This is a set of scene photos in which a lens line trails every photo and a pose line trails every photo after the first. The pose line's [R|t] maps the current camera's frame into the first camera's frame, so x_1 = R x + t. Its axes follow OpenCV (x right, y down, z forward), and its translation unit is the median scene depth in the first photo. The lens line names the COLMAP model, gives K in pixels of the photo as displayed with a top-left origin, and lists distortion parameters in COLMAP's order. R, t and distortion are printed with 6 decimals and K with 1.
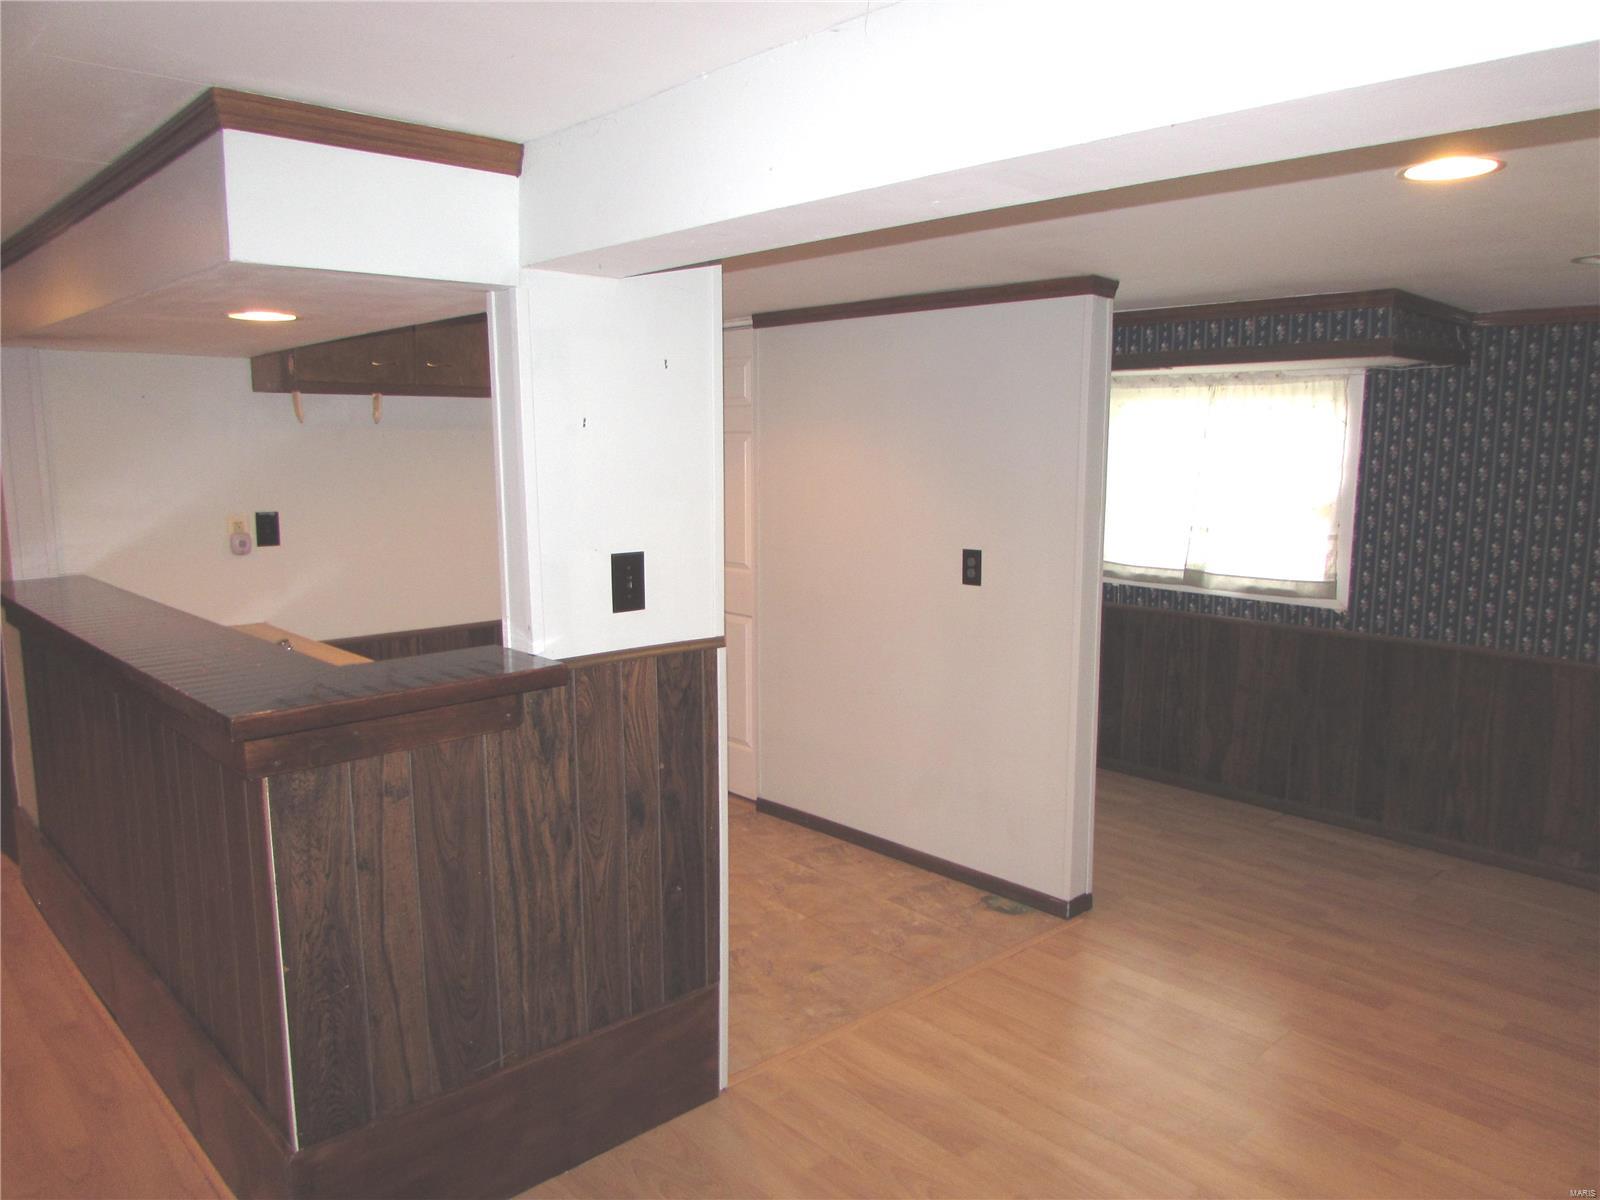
lens RADIAL K [[1135.8, 0, 801.3], [0, 1135.8, 600.4], [0, 0, 1]] dist [-0.055324, 0.032882]
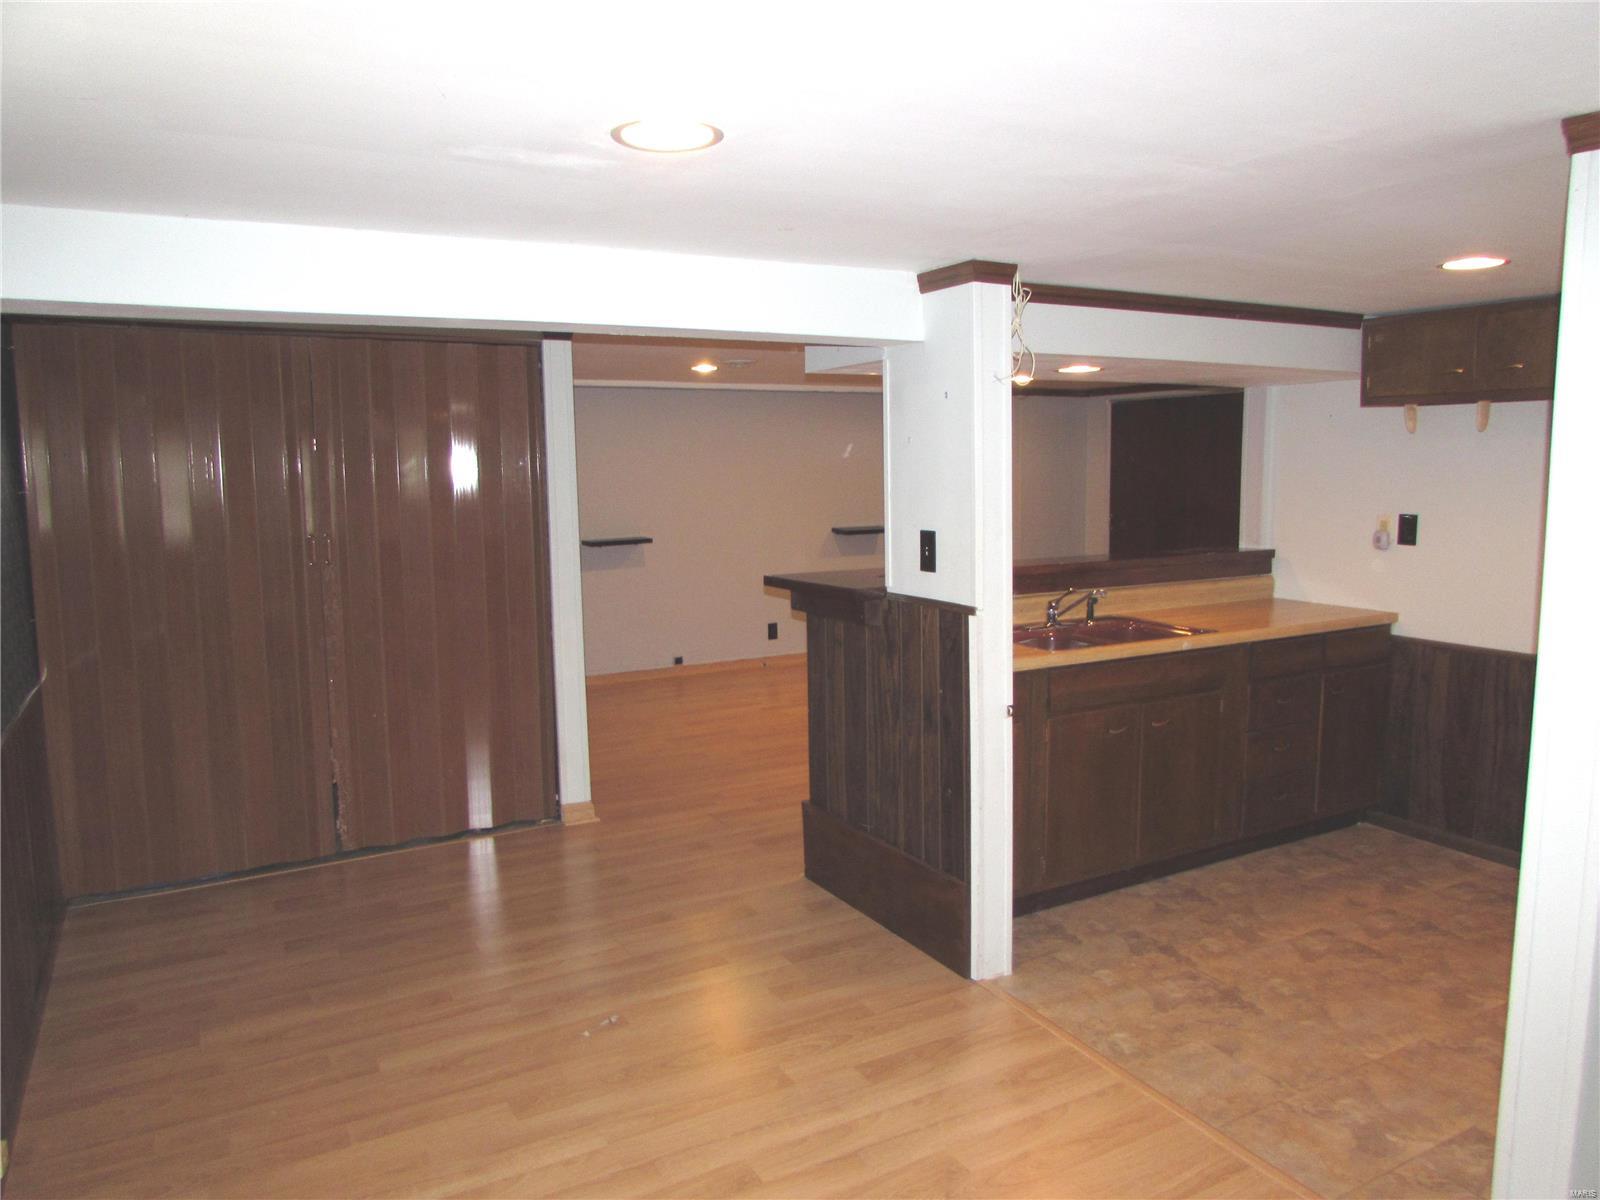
lens RADIAL K [[1135.8, 0, 801.1], [0, 1135.8, 599.4], [0, 0, 1]] dist [-0.055324, 0.032882]
pose [[-0.237831, 0.120051, -0.963859, 1.212633], [-0.125281, 0.980252, 0.153005, -0.148669], [0.963193, 0.157143, -0.218094, 1.117320]]
